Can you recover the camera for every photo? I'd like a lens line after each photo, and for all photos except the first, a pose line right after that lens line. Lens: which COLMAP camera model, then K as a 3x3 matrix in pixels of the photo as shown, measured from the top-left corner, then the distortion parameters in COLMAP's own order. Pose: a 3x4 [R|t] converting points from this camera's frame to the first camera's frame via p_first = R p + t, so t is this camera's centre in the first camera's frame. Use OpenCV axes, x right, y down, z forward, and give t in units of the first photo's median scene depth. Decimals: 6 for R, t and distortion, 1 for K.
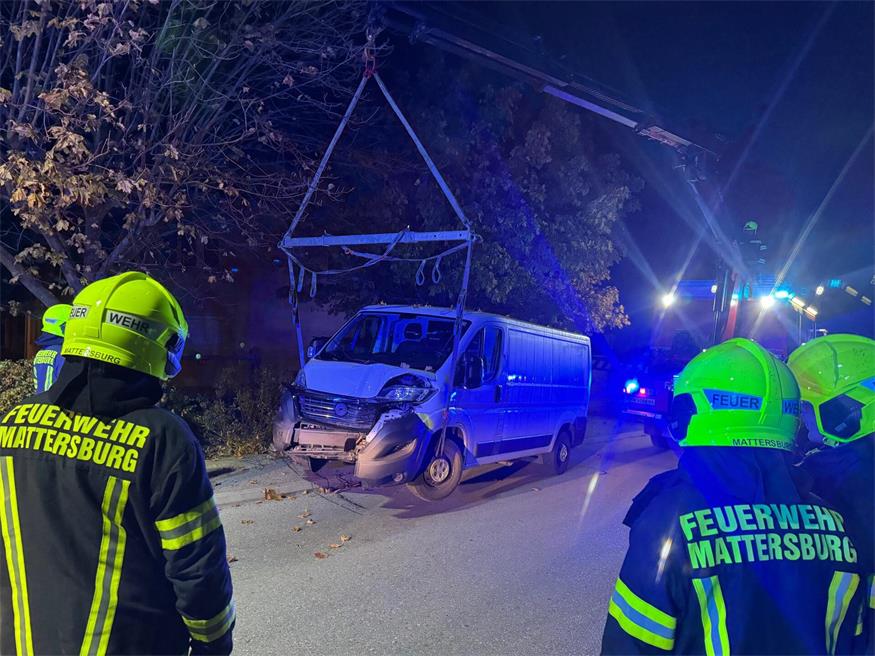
lens RADIAL K [[655.3, 0, 444.3], [0, 655.3, 316.4], [0, 0, 1]] dist [0.124874, -0.239524]
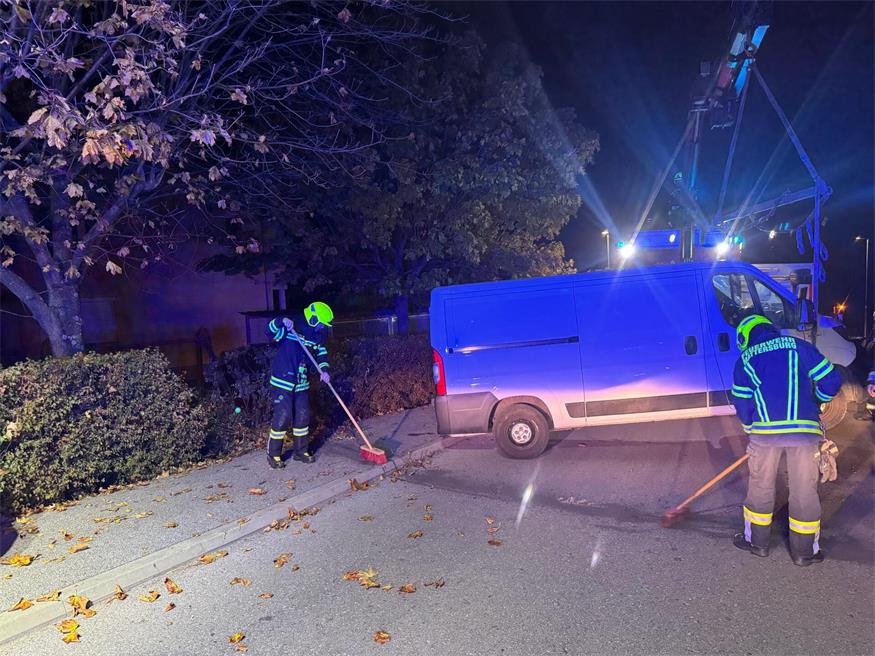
lens RADIAL K [[655.3, 0, 444.3], [0, 655.3, 316.4], [0, 0, 1]] dist [0.124874, -0.239524]
pose [[0.967819, -0.072672, 0.240926, -0.208489], [0.058703, 0.996179, 0.064669, -0.007125], [-0.244705, -0.048445, 0.968386, 0.066654]]
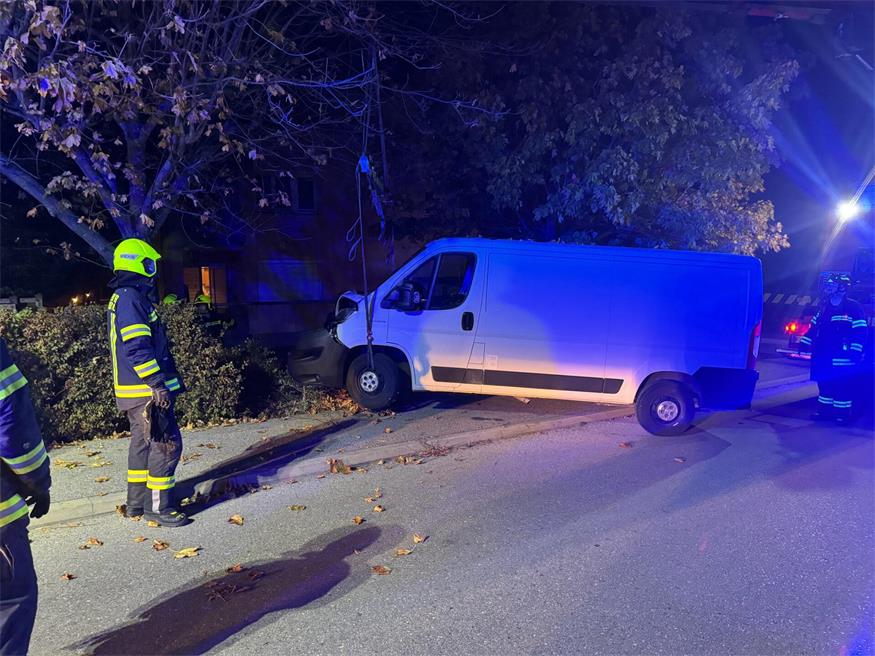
lens RADIAL K [[649.6, 0, 437.5], [0, 649.6, 328.0], [0, 0, 1]] dist [0.033416, -0.057948]
pose [[0.983162, -0.020004, -0.181640, 0.002510], [0.038973, 0.994075, 0.101471, 0.016188], [0.178534, -0.106841, 0.978116, 0.163708]]
